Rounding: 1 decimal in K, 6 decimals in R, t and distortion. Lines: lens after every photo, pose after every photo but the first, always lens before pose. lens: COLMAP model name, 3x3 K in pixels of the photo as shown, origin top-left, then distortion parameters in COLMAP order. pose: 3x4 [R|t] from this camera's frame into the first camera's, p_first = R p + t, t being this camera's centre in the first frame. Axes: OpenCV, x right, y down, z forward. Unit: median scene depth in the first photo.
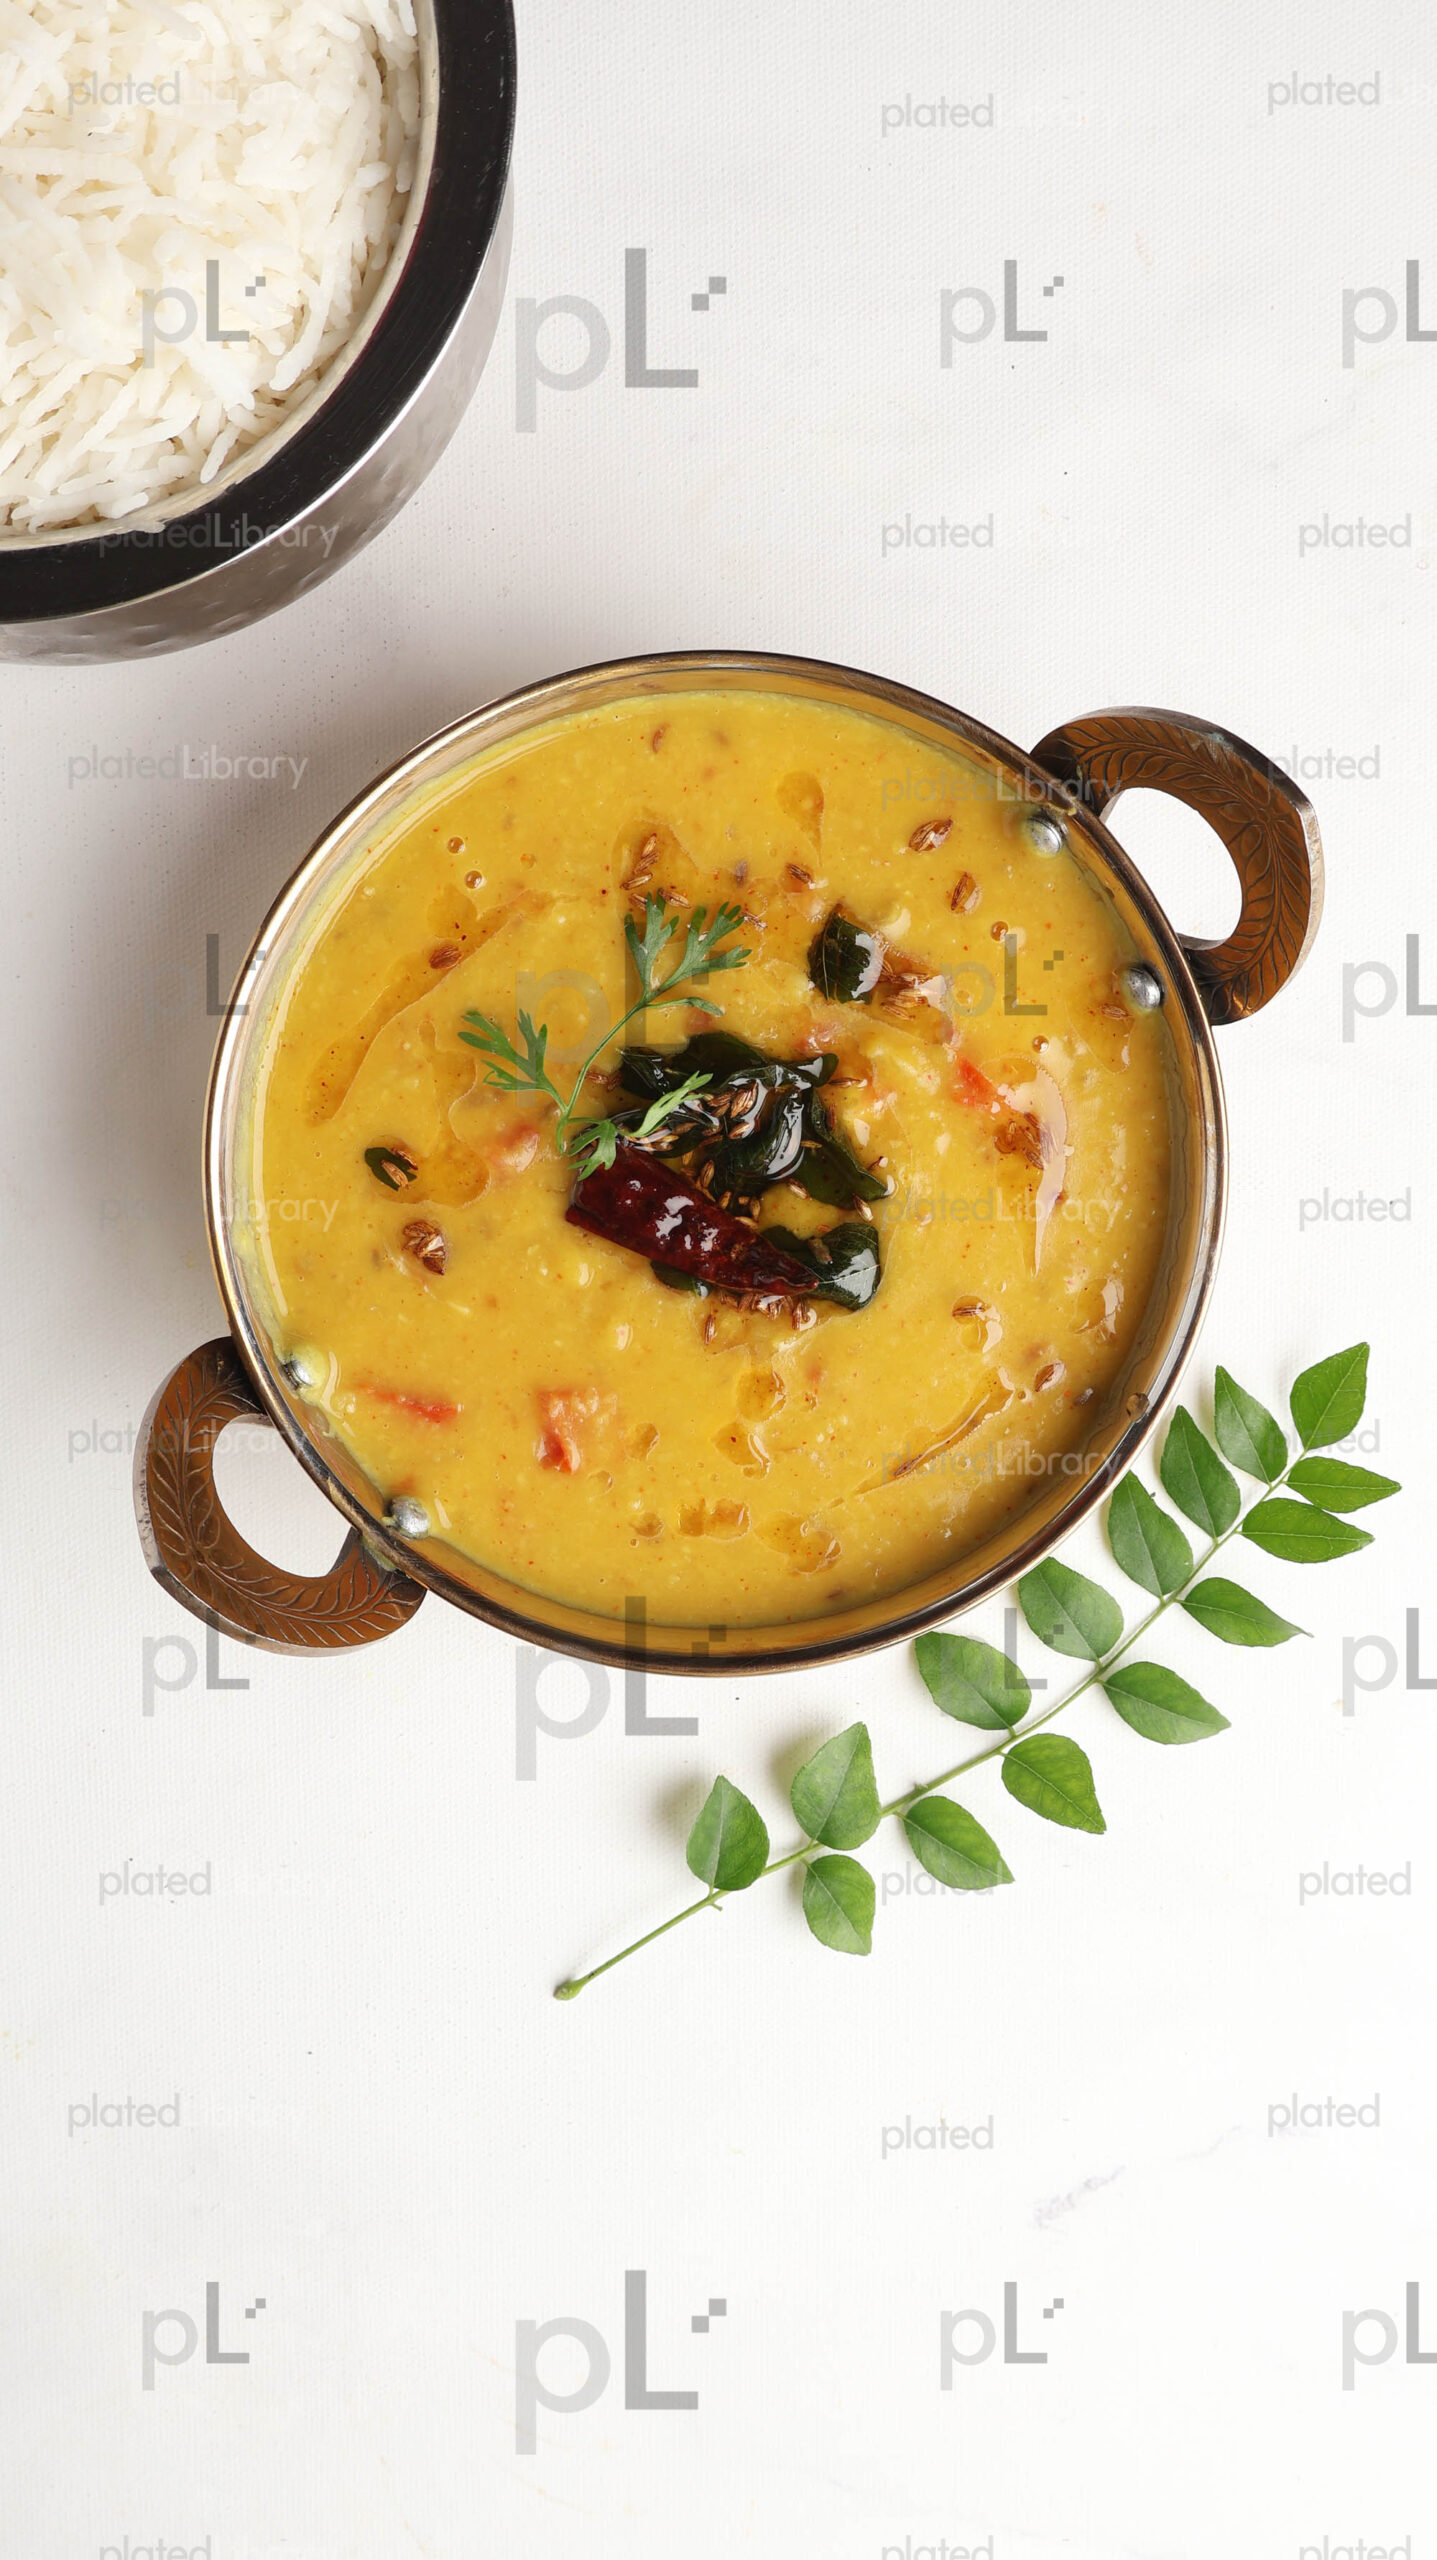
lens RADIAL K [[2632.9, 0, 701.7], [0, 2632.9, 1294.9], [0, 0, 1]] dist [0.017676, 0.000000]
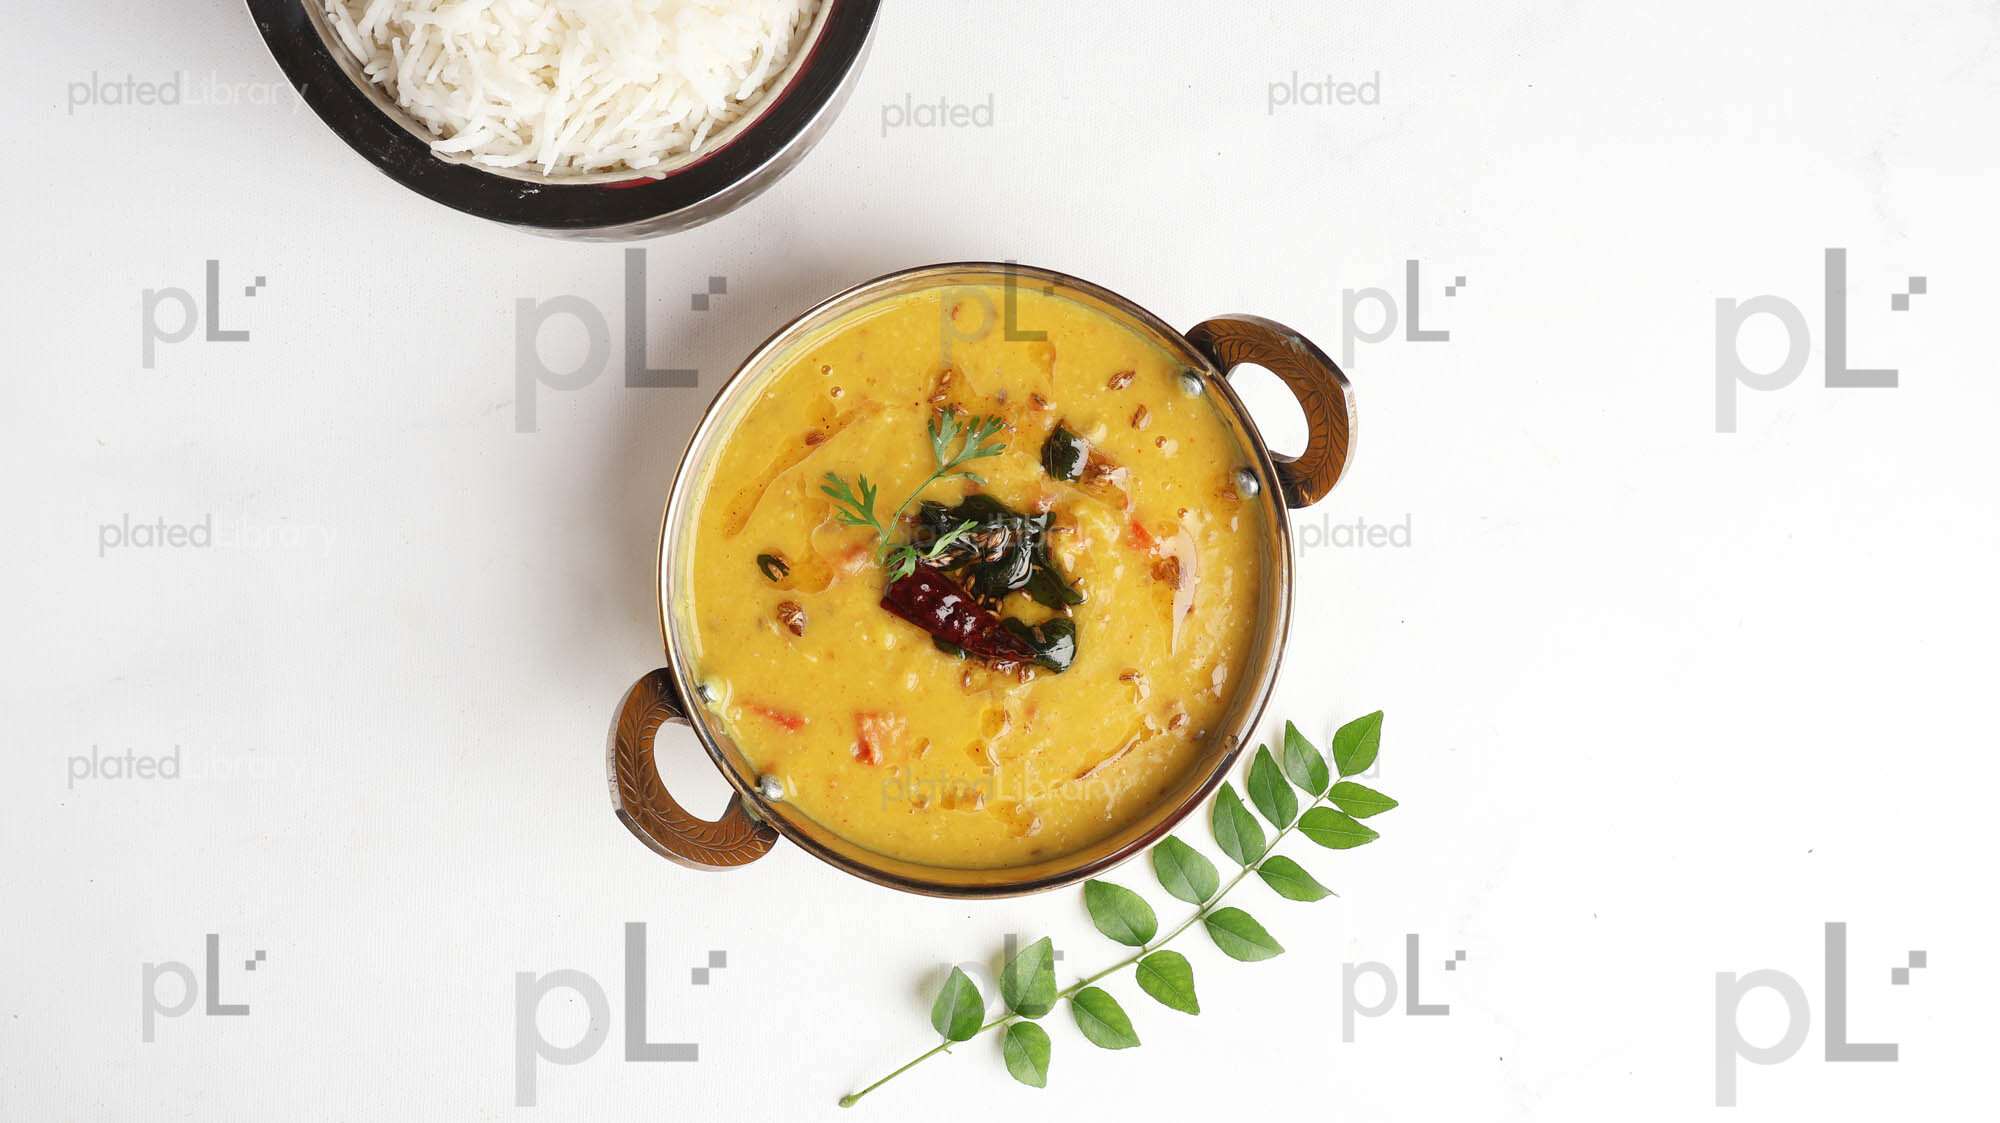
lens RADIAL K [[2057.0, 0, 993.3], [0, 2057.0, 549.5], [0, 0, 1]] dist [0.017676, 0.000000]
pose [[0.998067, 0.057495, 0.023612, -0.014945], [-0.056459, 0.997504, -0.042404, -0.013826], [-0.025991, 0.040989, 0.998821, -0.248674]]
